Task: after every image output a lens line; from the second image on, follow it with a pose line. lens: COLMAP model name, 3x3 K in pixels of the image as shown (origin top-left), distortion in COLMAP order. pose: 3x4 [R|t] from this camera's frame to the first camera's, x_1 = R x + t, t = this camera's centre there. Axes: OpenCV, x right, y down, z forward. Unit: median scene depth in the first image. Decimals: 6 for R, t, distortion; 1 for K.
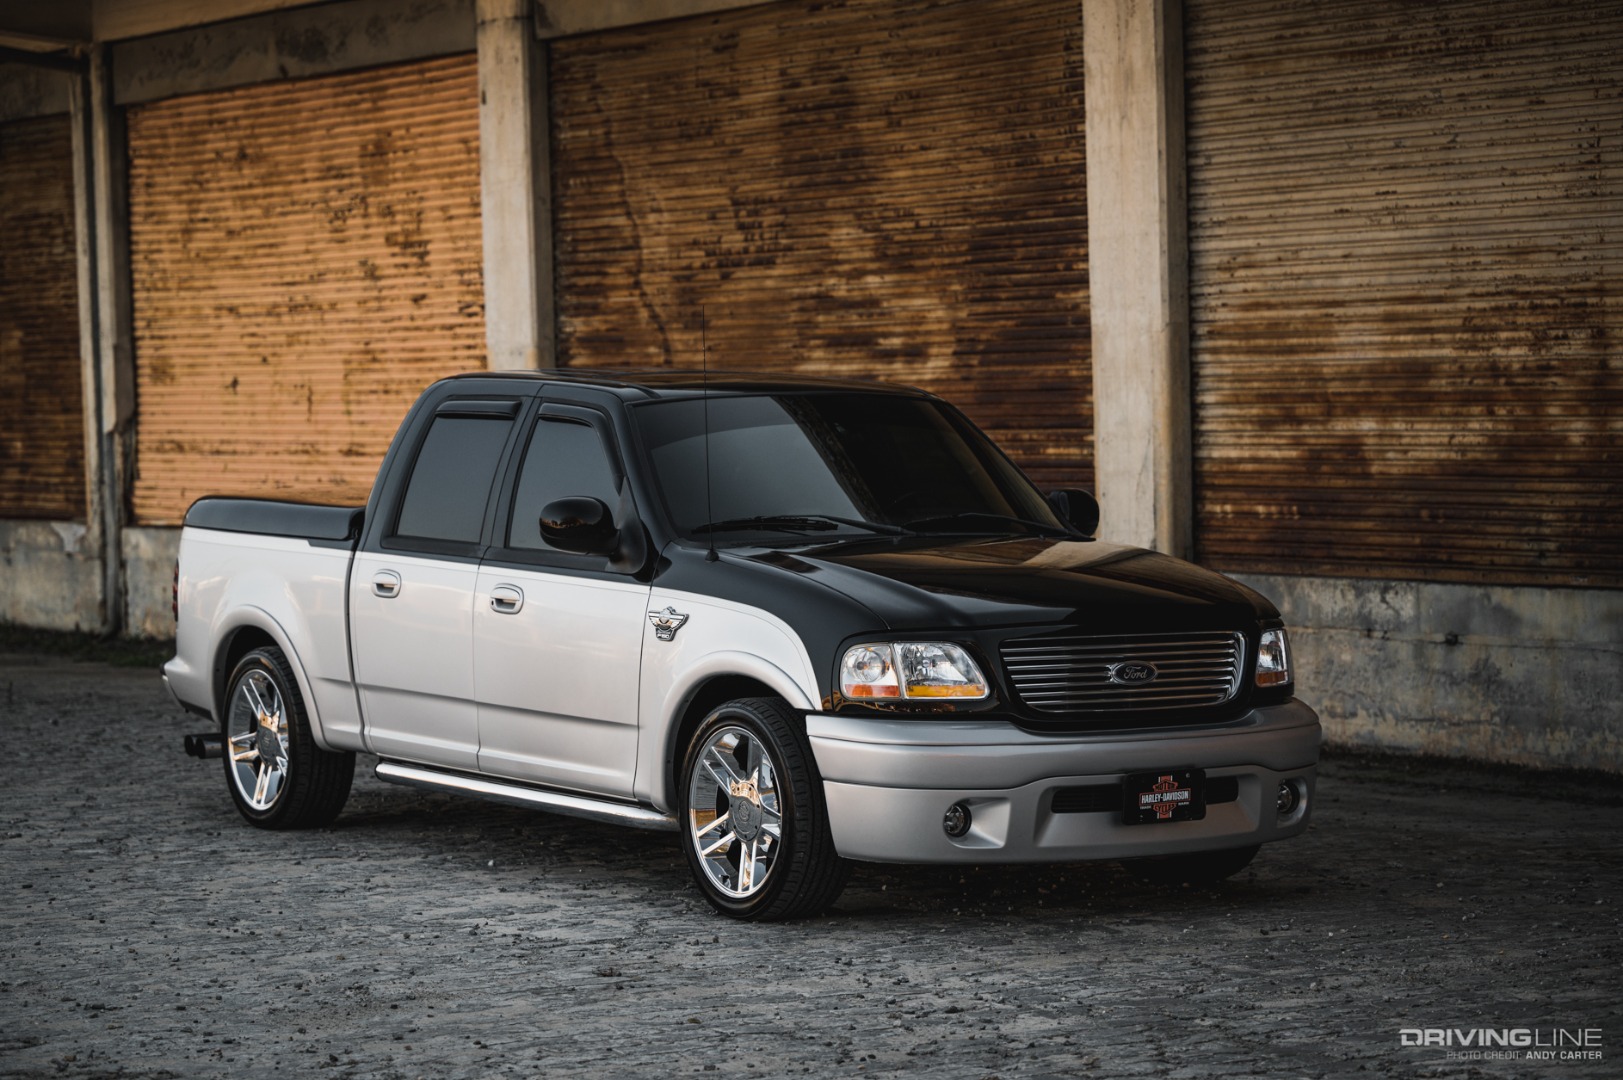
lens RADIAL K [[4147.1, 0, 811.2], [0, 4147.1, 538.2], [0, 0, 1]] dist [-0.042438, 0.000000]
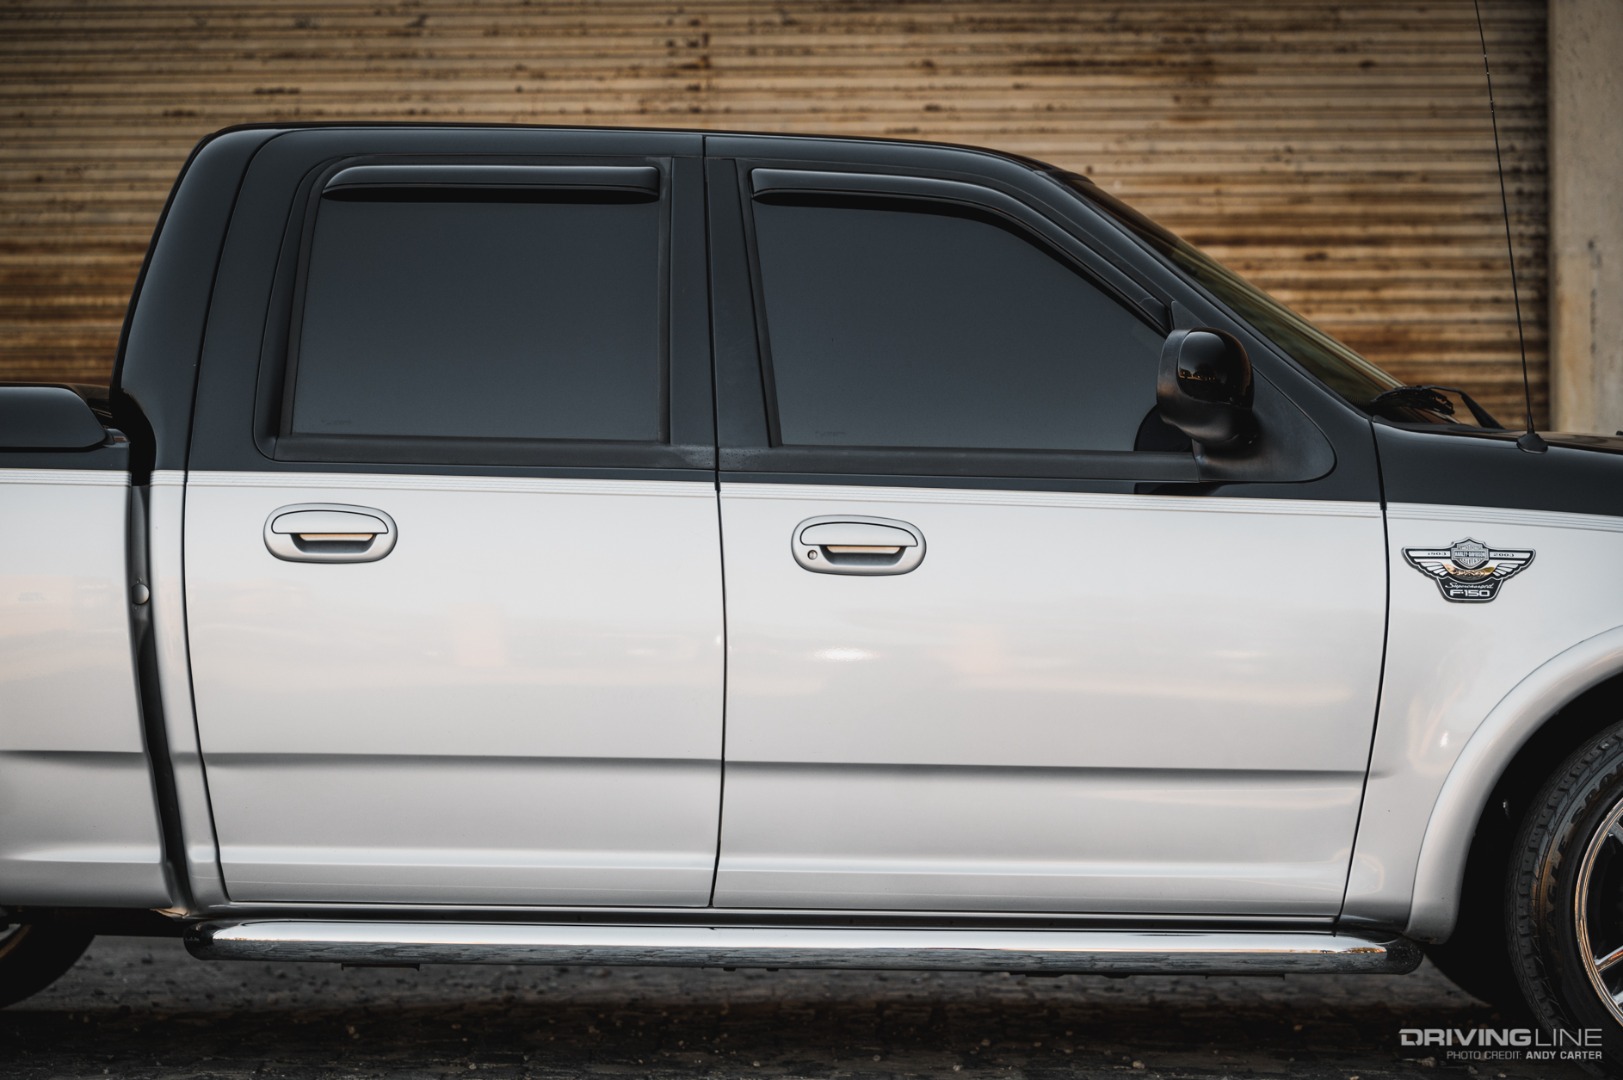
lens RADIAL K [[3852.5, 0, 811.9], [0, 3852.5, 541.0], [0, 0, 1]] dist [0.028346, 0.000000]
pose [[0.571521, 0.028525, 0.820092, -0.352404], [0.025052, 0.998323, -0.052183, 0.029507], [-0.820205, 0.050369, 0.569848, 0.578525]]
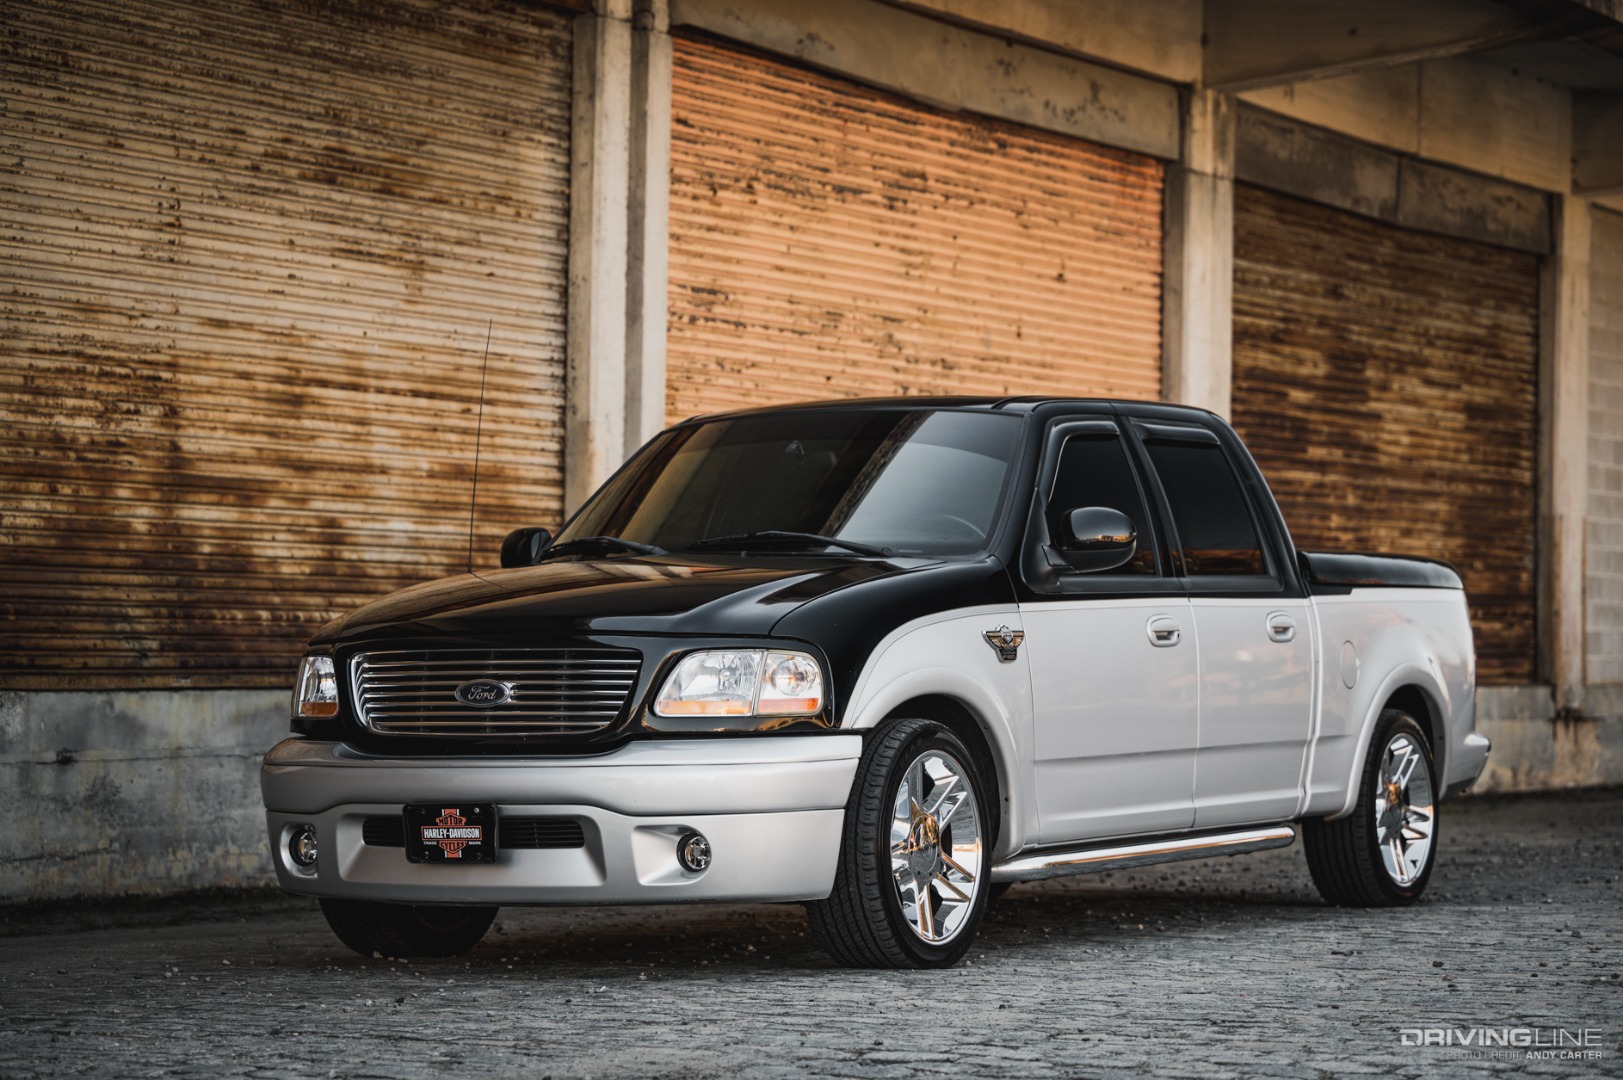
lens RADIAL K [[4077.8, 0, 811.7], [0, 4077.8, 542.3], [0, 0, 1]] dist [0.019913, 0.000000]
pose [[-0.430681, 0.047146, 0.901272, -0.664598], [0.039542, 0.998661, -0.033346, 0.014588], [-0.901637, 0.021276, -0.431969, 1.230414]]
